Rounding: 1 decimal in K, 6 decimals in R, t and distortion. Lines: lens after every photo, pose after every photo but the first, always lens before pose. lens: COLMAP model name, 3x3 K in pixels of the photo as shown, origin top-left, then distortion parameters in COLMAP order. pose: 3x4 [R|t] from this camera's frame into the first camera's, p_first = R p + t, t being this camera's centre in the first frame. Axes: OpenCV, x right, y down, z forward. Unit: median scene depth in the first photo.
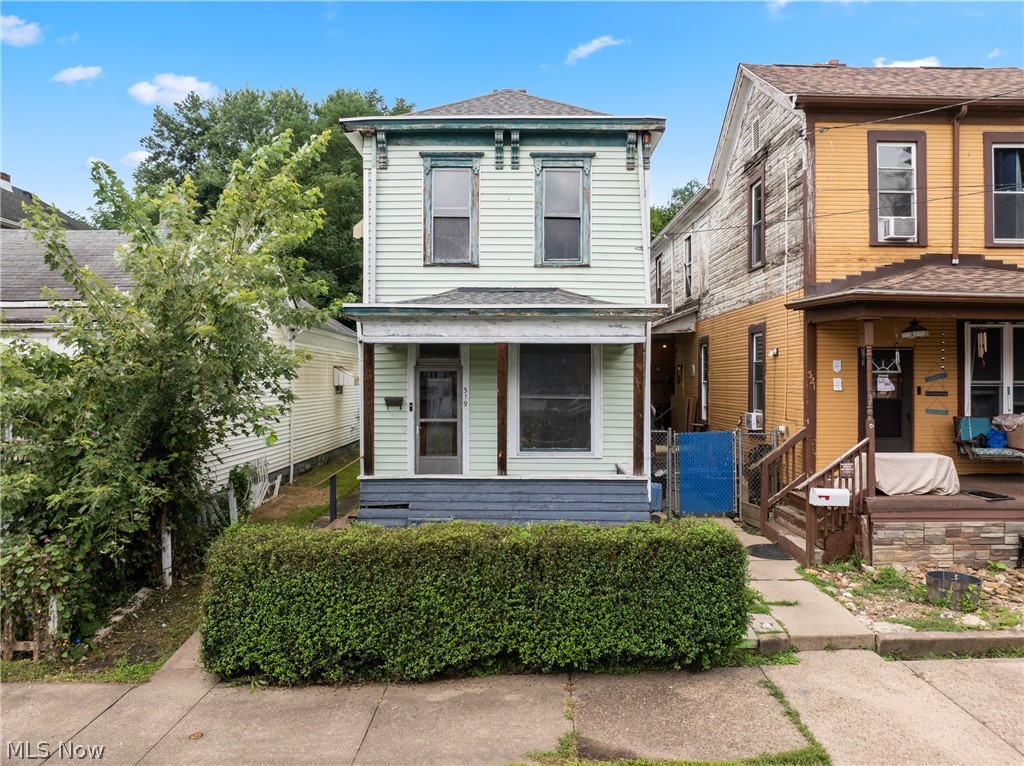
lens RADIAL K [[723.2, 0, 515.2], [0, 723.2, 384.9], [0, 0, 1]] dist [-0.038512, 0.005180]
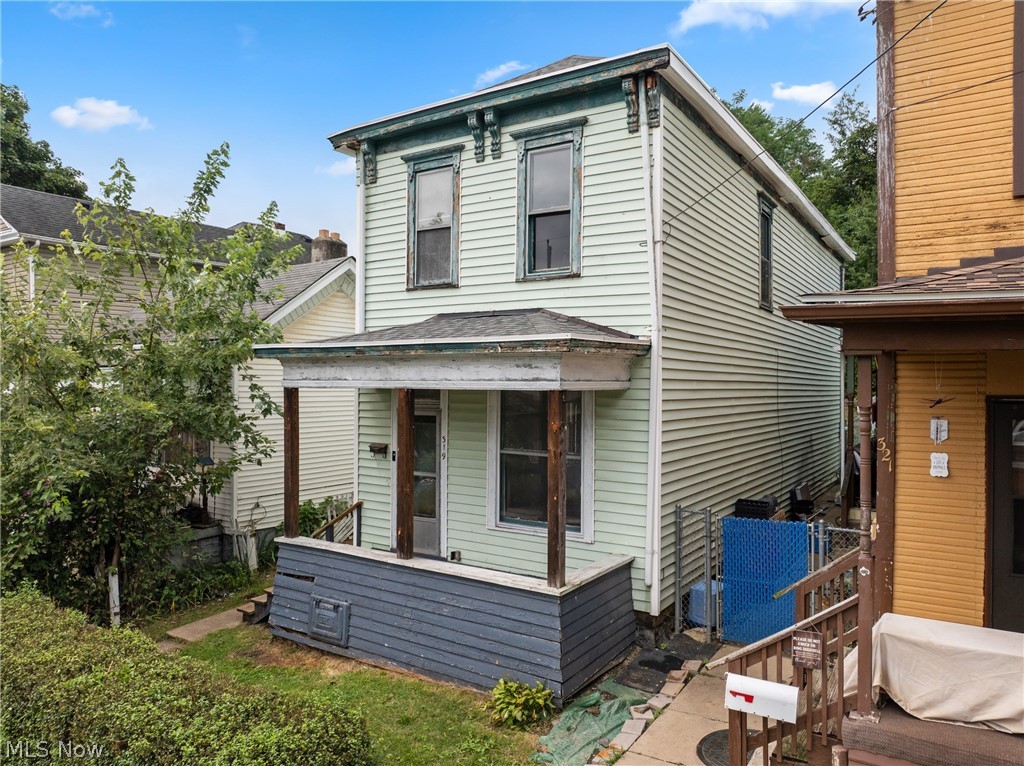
lens RADIAL K [[723.2, 0, 516.7], [0, 723.2, 382.5], [0, 0, 1]] dist [-0.038512, 0.005180]
pose [[0.841668, 0.002807, -0.539988, 0.443488], [-0.005852, 0.999975, -0.003923, -0.054664], [0.539963, 0.006462, 0.841664, 0.360599]]
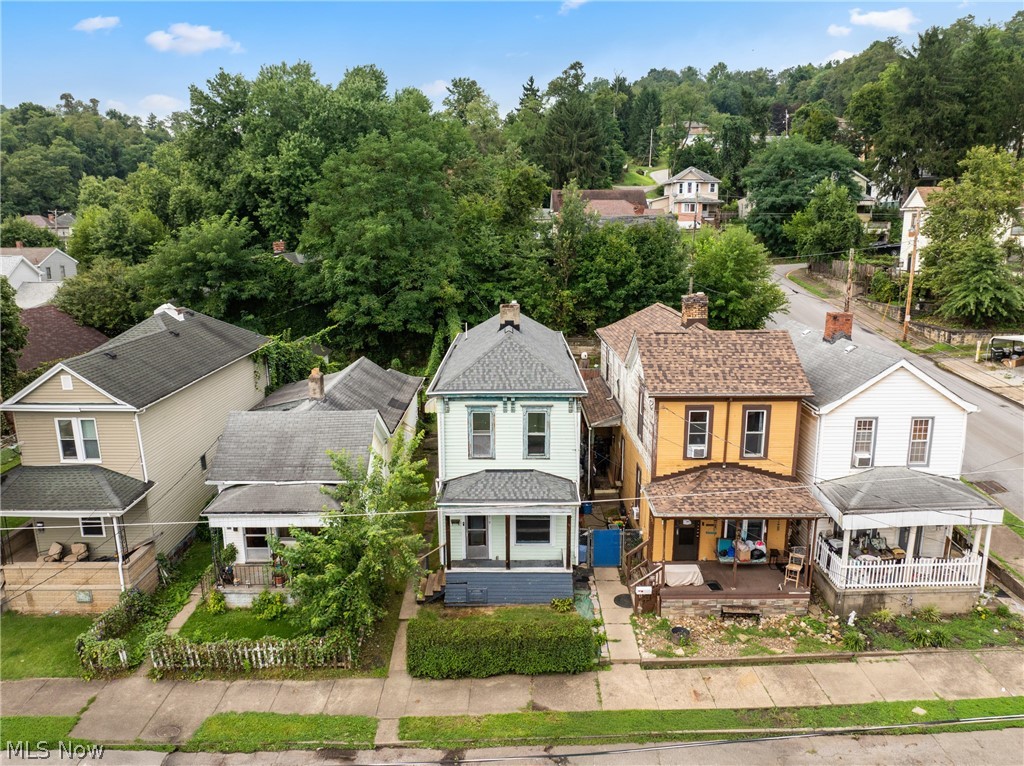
lens RADIAL K [[723.2, 0, 512.8], [0, 723.2, 383.3], [0, 0, 1]] dist [-0.038512, 0.005180]
pose [[0.999990, -0.004485, -0.000284, 0.000139], [0.004442, 0.977054, 0.212943, -0.812927], [-0.000678, -0.212942, 0.977065, -0.952161]]
